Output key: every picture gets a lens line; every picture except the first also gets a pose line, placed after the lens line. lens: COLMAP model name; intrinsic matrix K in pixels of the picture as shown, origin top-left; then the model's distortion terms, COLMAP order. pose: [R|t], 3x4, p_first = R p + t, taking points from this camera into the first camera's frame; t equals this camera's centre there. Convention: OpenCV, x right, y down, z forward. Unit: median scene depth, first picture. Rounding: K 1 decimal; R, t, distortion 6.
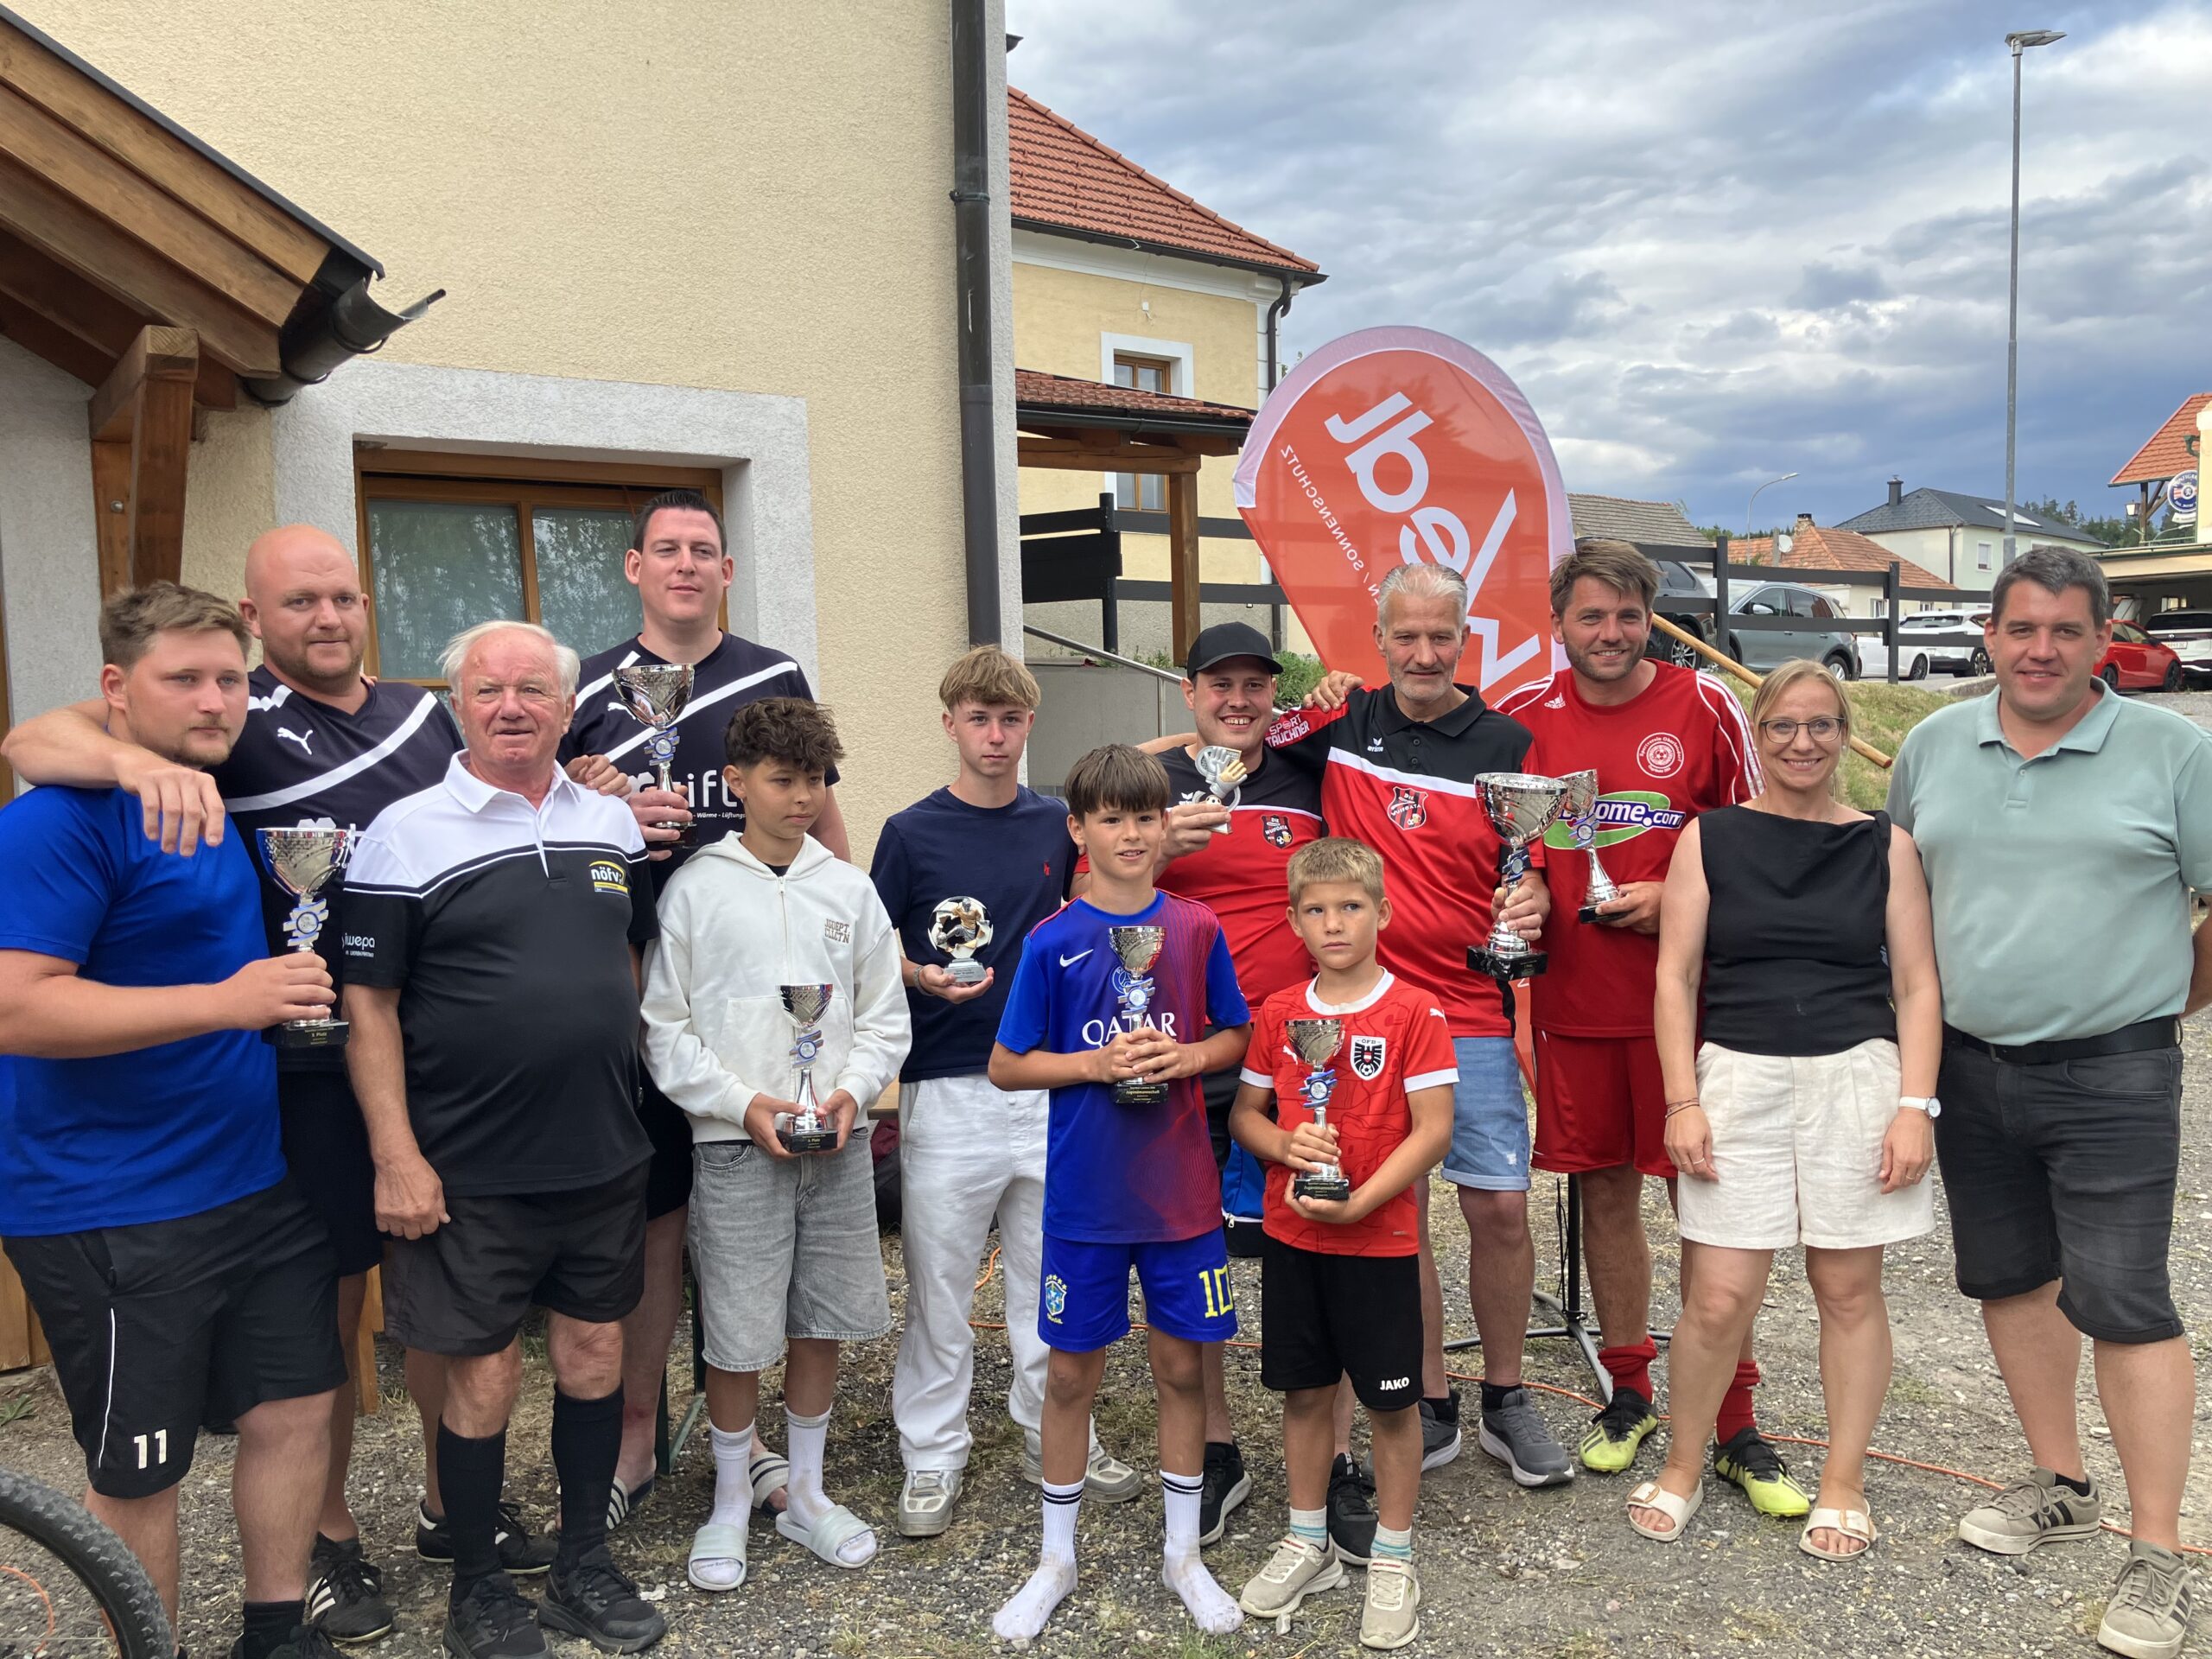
lens RADIAL K [[1837.9, 0, 1122.5], [0, 1837.9, 873.9], [0, 0, 1]] dist [0.016888, 0.000754]
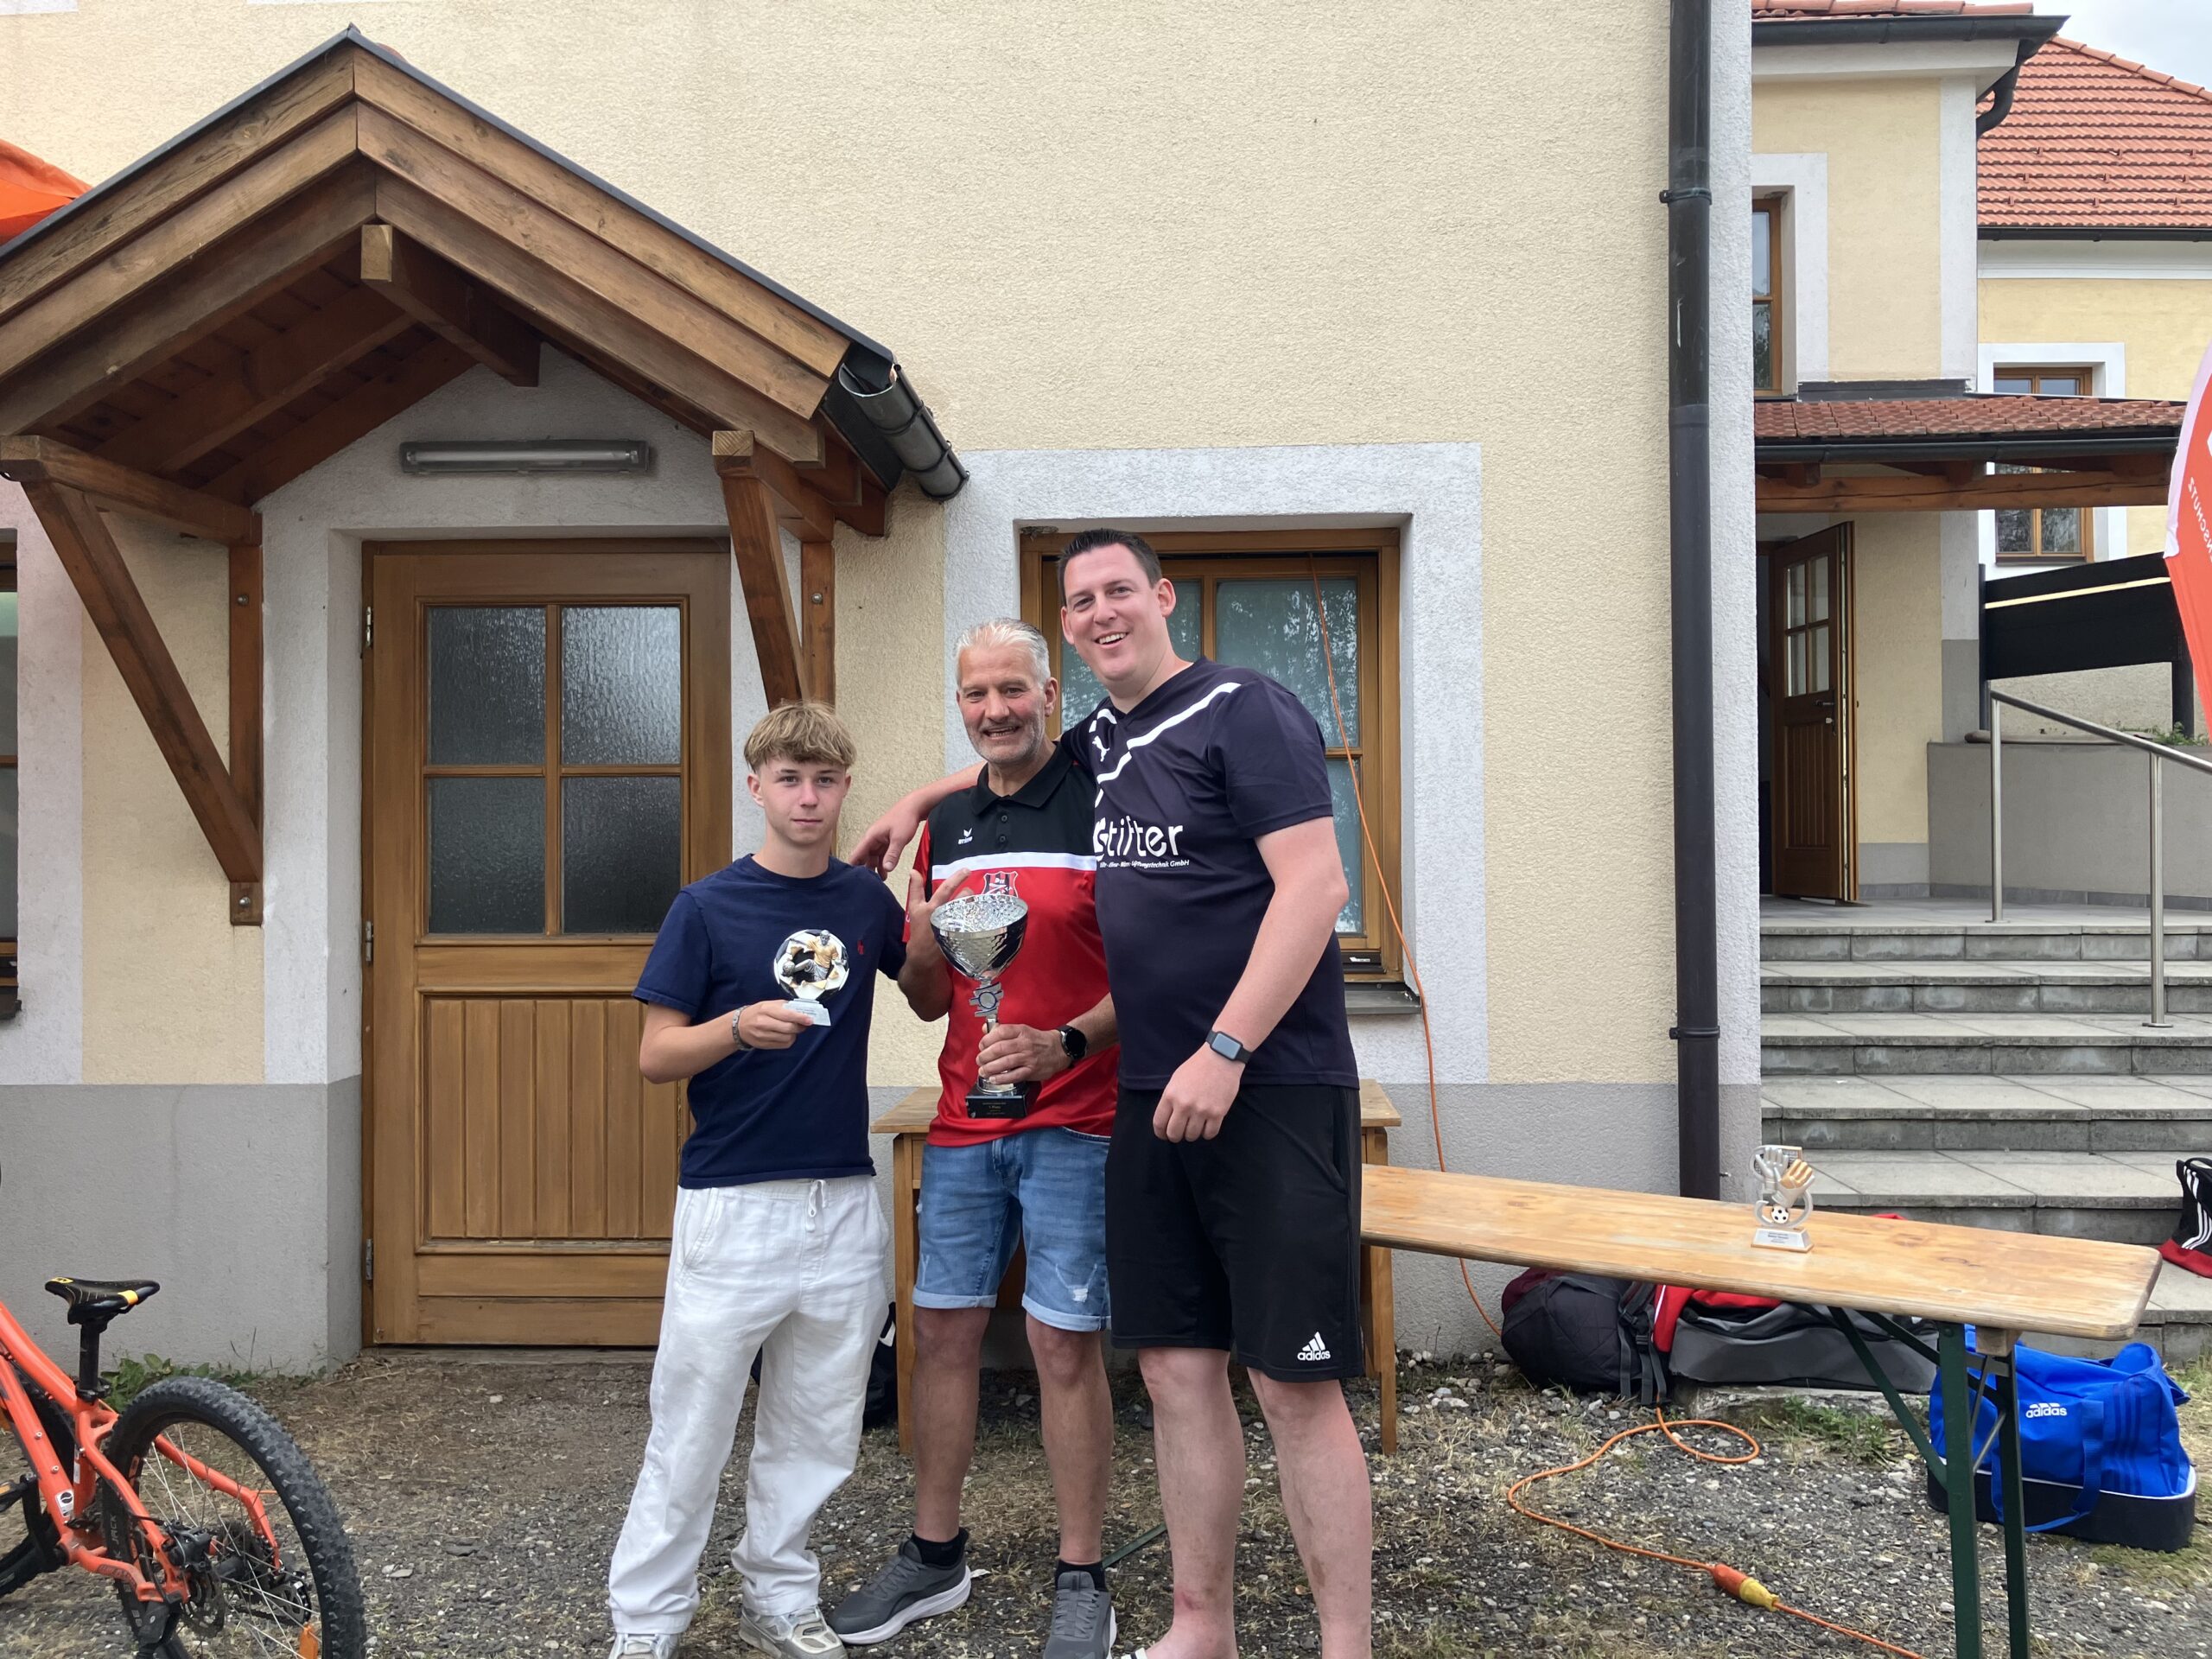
lens RADIAL K [[1837.9, 0, 1090.9], [0, 1837.9, 810.8], [0, 0, 1]] dist [0.016888, 0.000754]
pose [[0.800760, 0.013094, -0.598842, 0.227868], [-0.064472, 0.995837, -0.064436, -0.004909], [0.595505, 0.090206, 0.798271, 0.175098]]
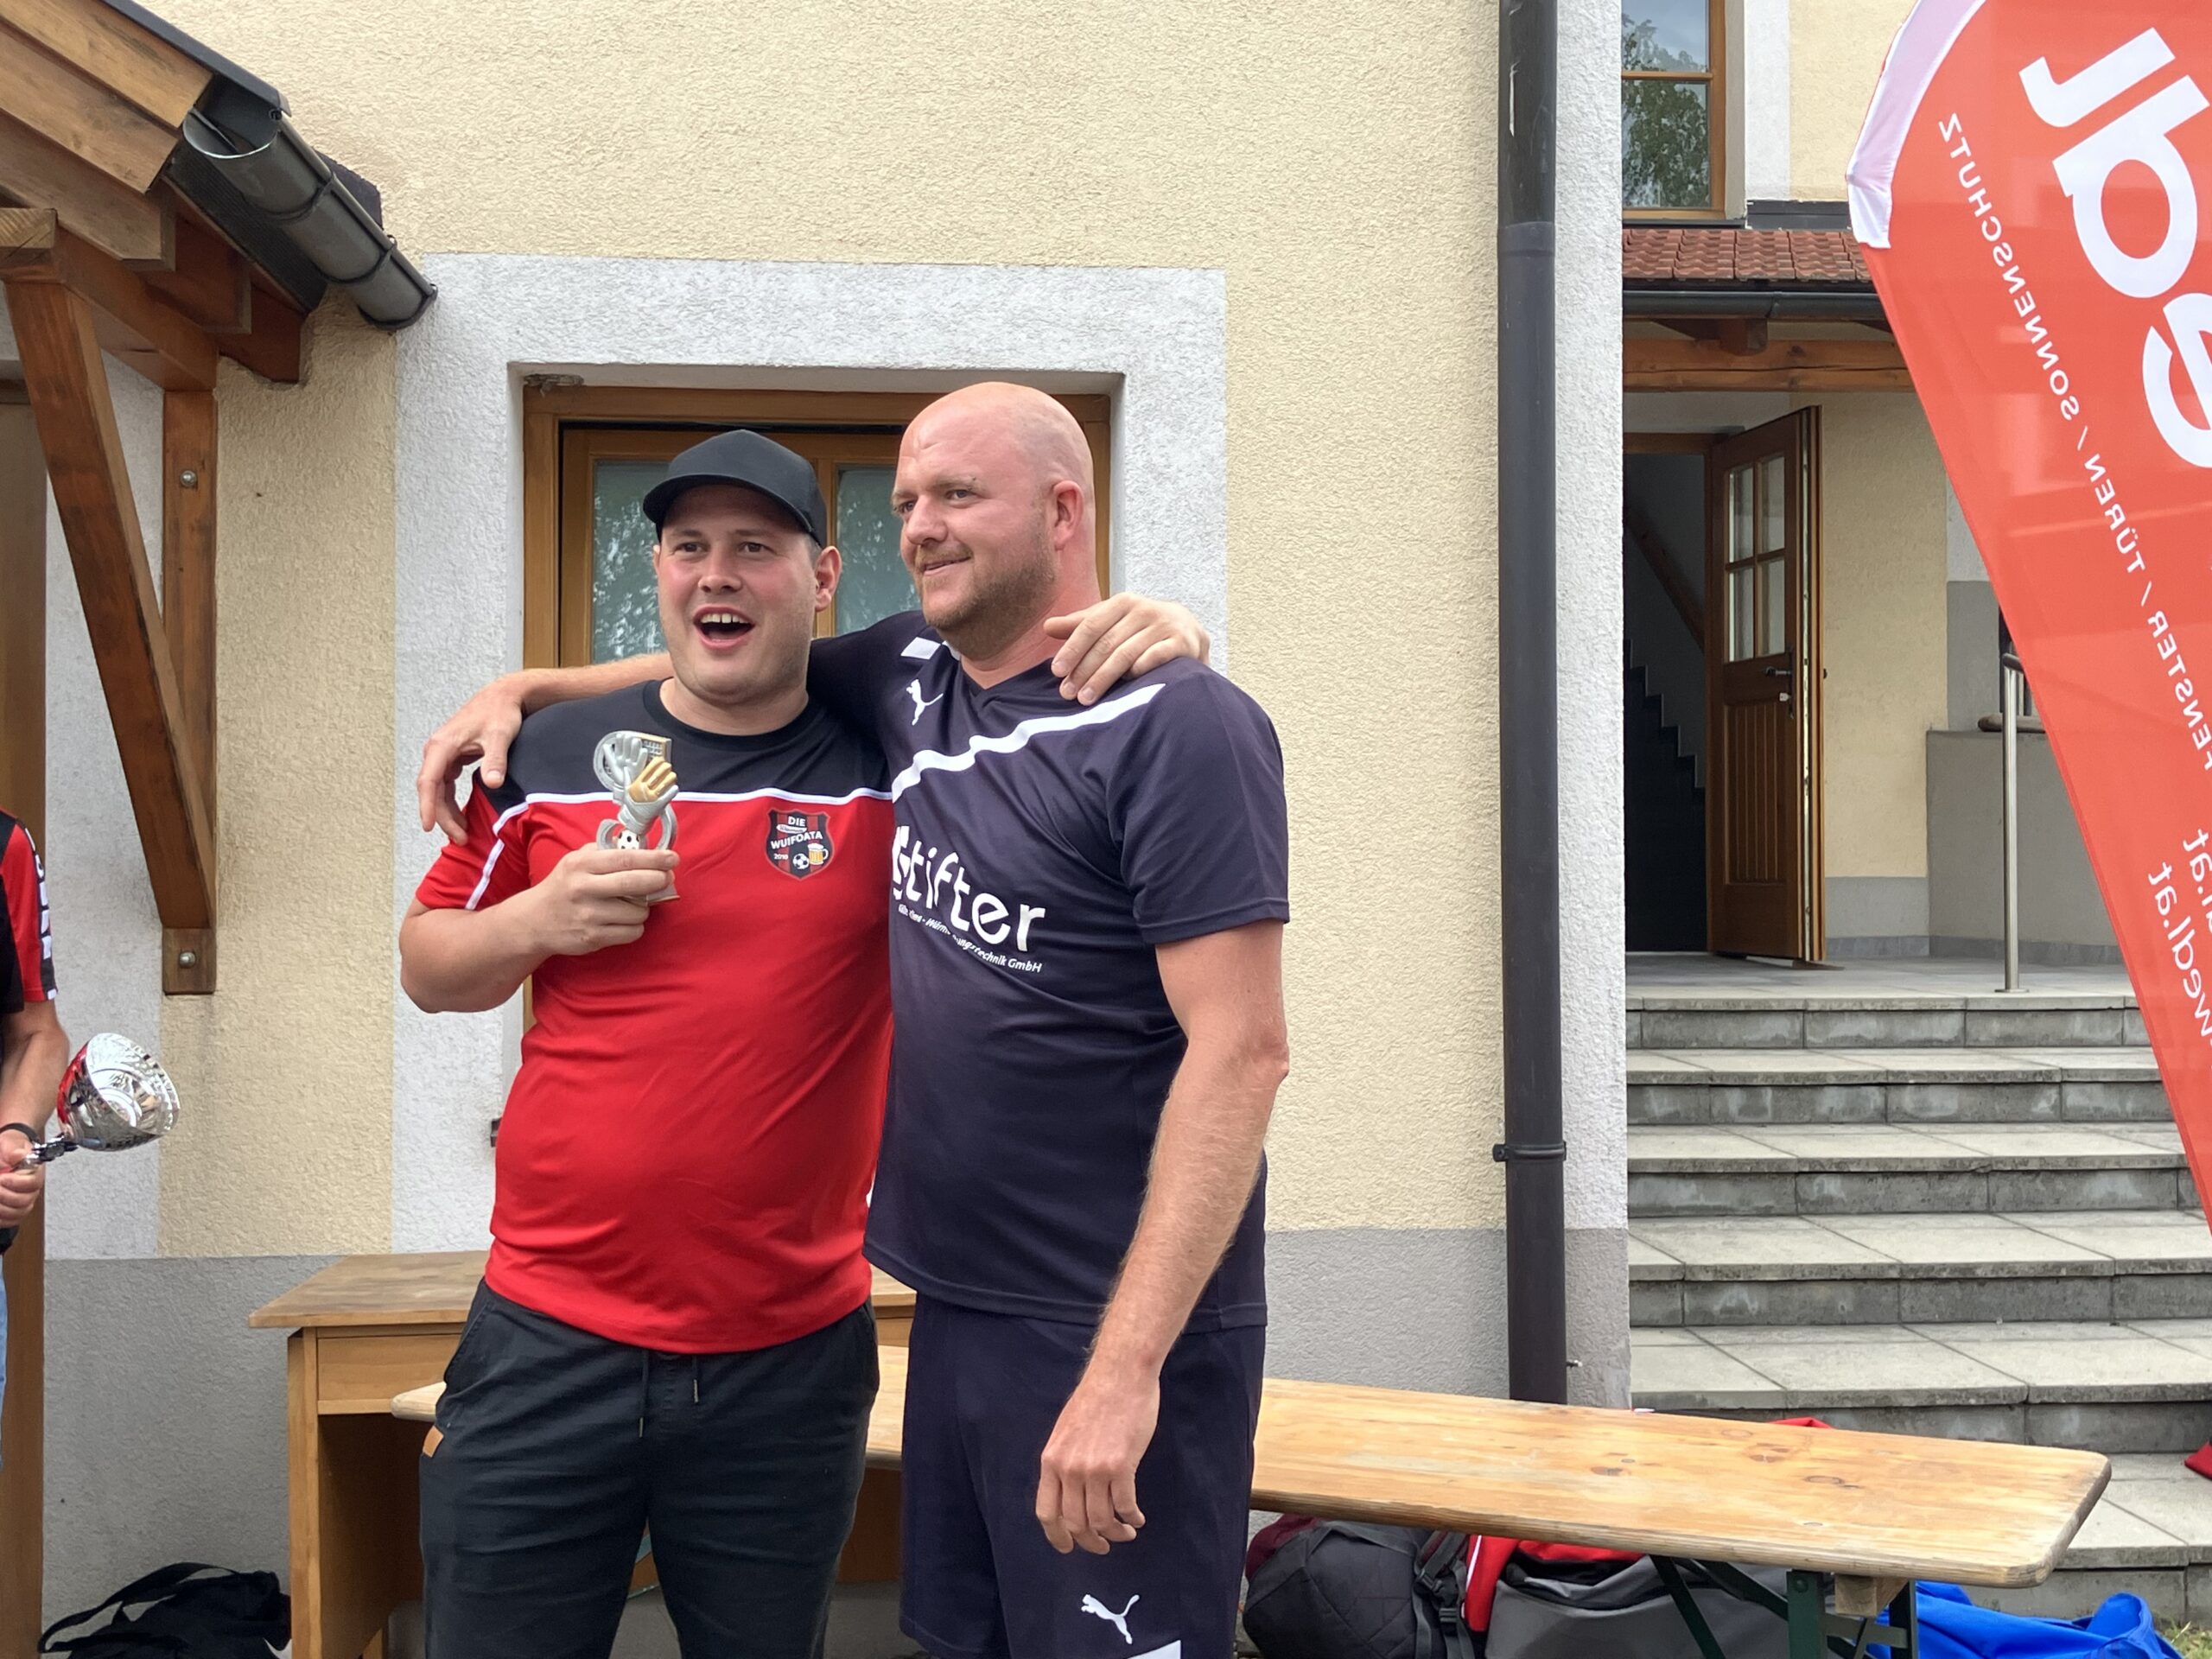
lens RADIAL K [[2809.4, 0, 1114.1], [0, 2809.4, 796.0], [0, 0, 1]] dist [0.043812, 0.000000]
pose [[0.870574, 0.011343, -0.491906, 0.261555], [-0.060560, 0.994603, -0.084244, -0.004412], [0.488296, 0.103131, 0.866563, 0.197671]]
